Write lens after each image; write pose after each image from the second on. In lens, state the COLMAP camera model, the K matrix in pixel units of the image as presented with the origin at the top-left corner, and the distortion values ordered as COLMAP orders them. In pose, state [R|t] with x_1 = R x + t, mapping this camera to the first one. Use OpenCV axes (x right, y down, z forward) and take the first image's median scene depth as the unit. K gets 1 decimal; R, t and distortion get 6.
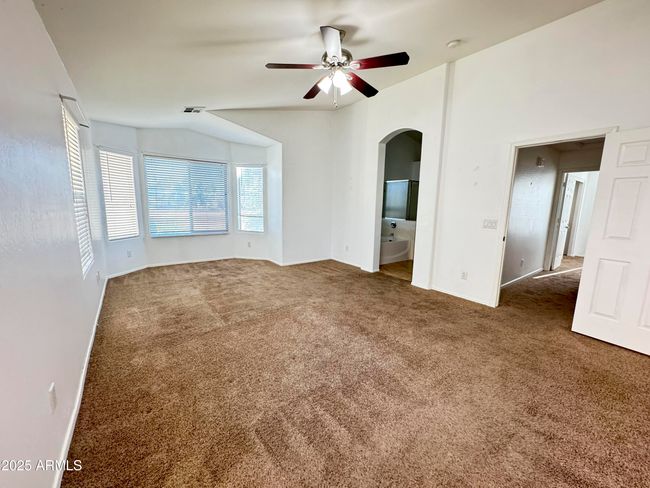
lens RADIAL K [[261.2, 0, 324.2], [0, 261.2, 244.4], [0, 0, 1]] dist [-0.002351, 0.000572]
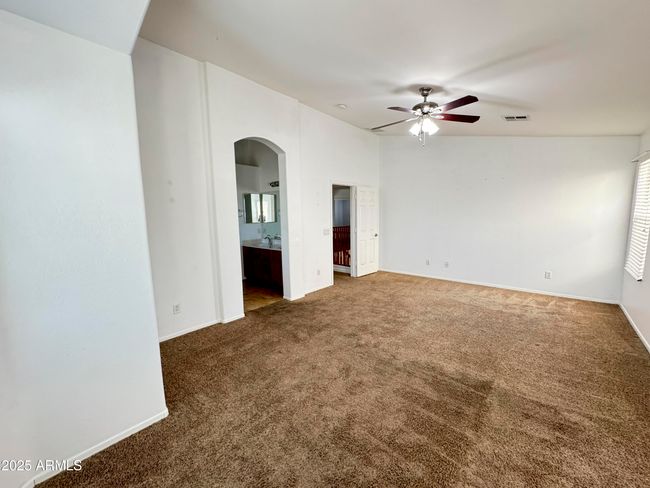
lens RADIAL K [[261.2, 0, 322.8], [0, 261.2, 244.6], [0, 0, 1]] dist [-0.002351, 0.000572]
pose [[-0.201497, -0.135085, 0.970129, -0.699272], [0.164715, 0.971666, 0.169511, -0.226073], [-0.965540, 0.193951, -0.173537, 1.106242]]
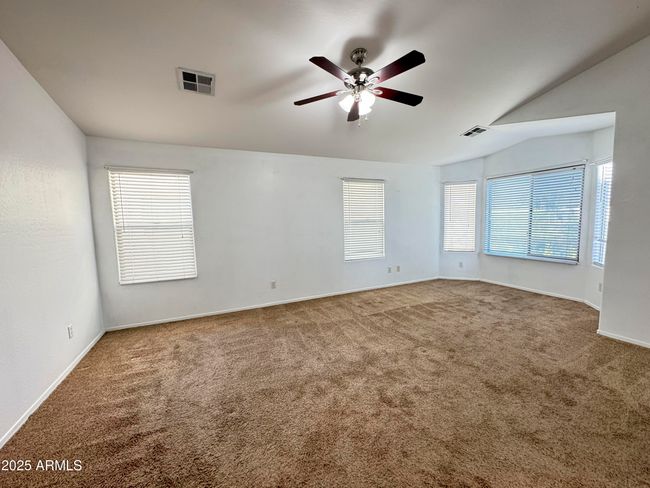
lens RADIAL K [[261.2, 0, 325.6], [0, 261.2, 243.8], [0, 0, 1]] dist [-0.002351, 0.000572]
pose [[-0.200942, 0.073912, -0.976811, 0.650013], [-0.136921, 0.985242, 0.102716, -0.112277], [0.969987, 0.154386, -0.187856, 0.701319]]
